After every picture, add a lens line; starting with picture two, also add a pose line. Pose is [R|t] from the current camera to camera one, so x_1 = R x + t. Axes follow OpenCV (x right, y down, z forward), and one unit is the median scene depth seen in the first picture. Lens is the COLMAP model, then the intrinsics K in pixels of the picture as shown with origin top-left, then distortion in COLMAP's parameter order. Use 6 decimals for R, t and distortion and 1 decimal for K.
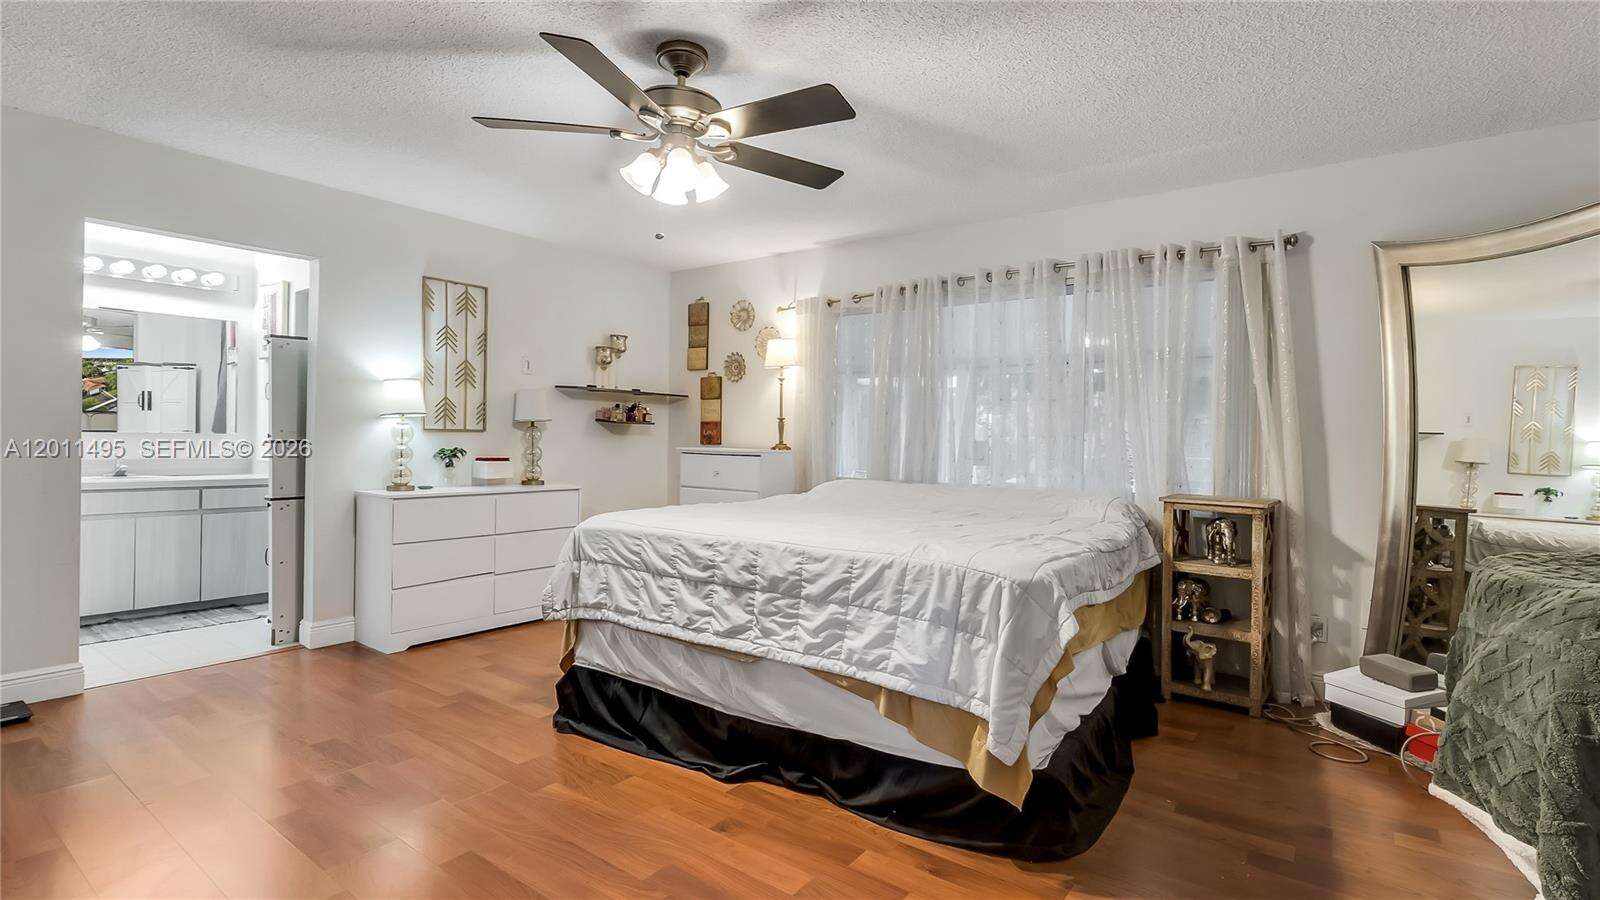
lens RADIAL K [[756.5, 0, 800.0], [0, 756.5, 450.0], [0, 0, 1]] dist [-0.005436, 0.000674]
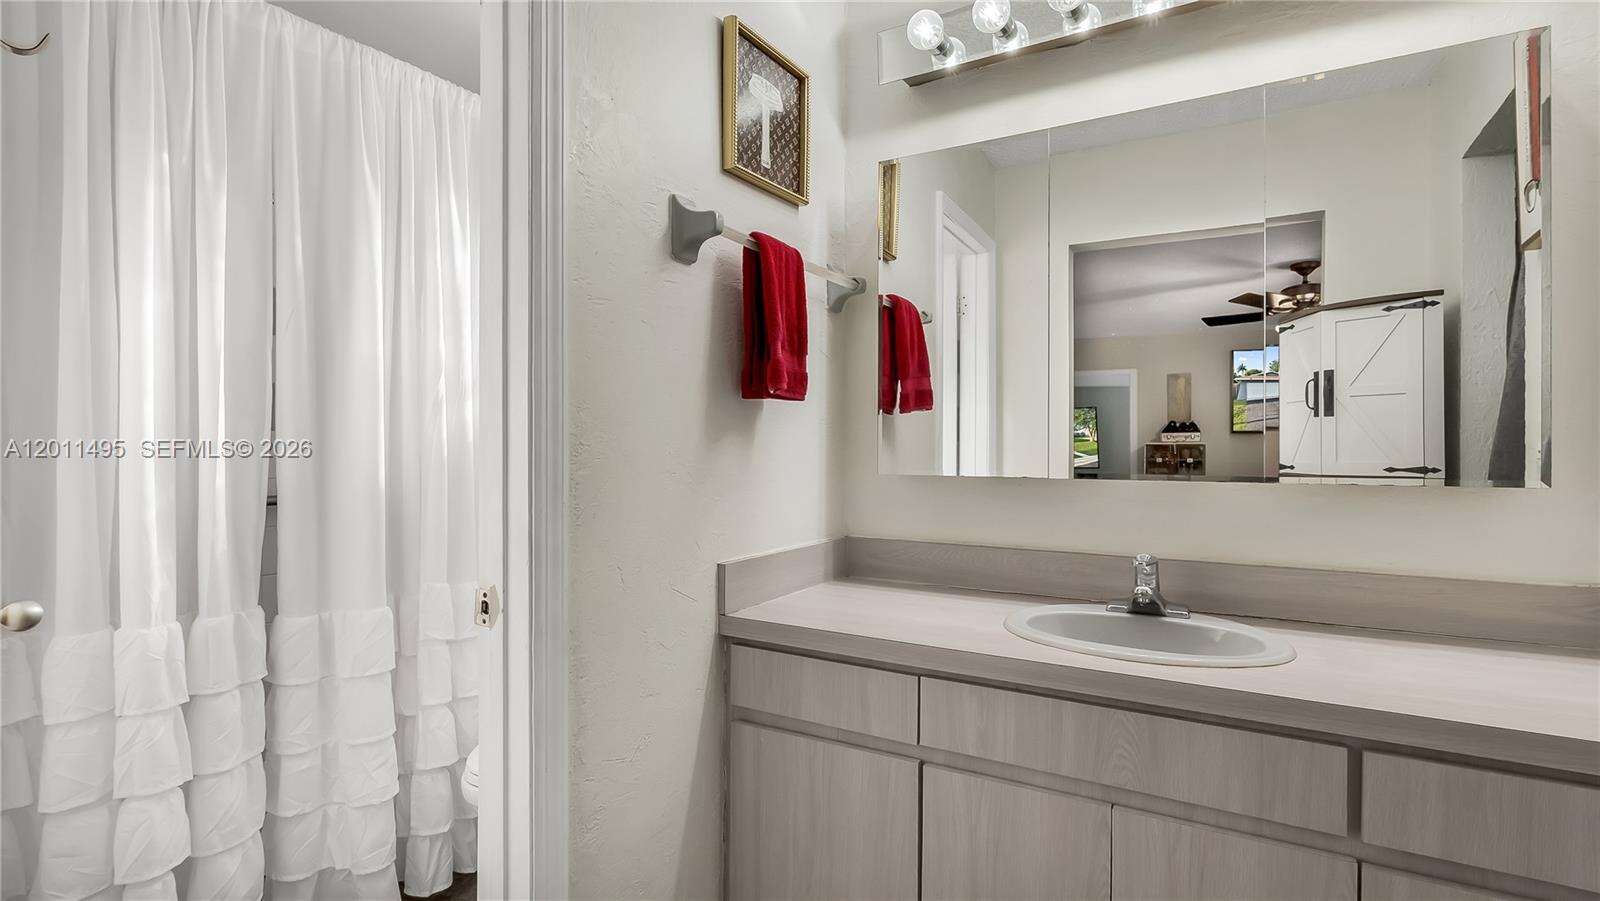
lens RADIAL K [[756.5, 0, 800.0], [0, 756.5, 450.5], [0, 0, 1]] dist [-0.005436, 0.000674]
pose [[0.119884, -0.009135, -0.992746, -0.476664], [-0.004644, 0.999942, -0.009762, -0.027603], [0.992777, 0.005781, 0.119834, 0.652475]]
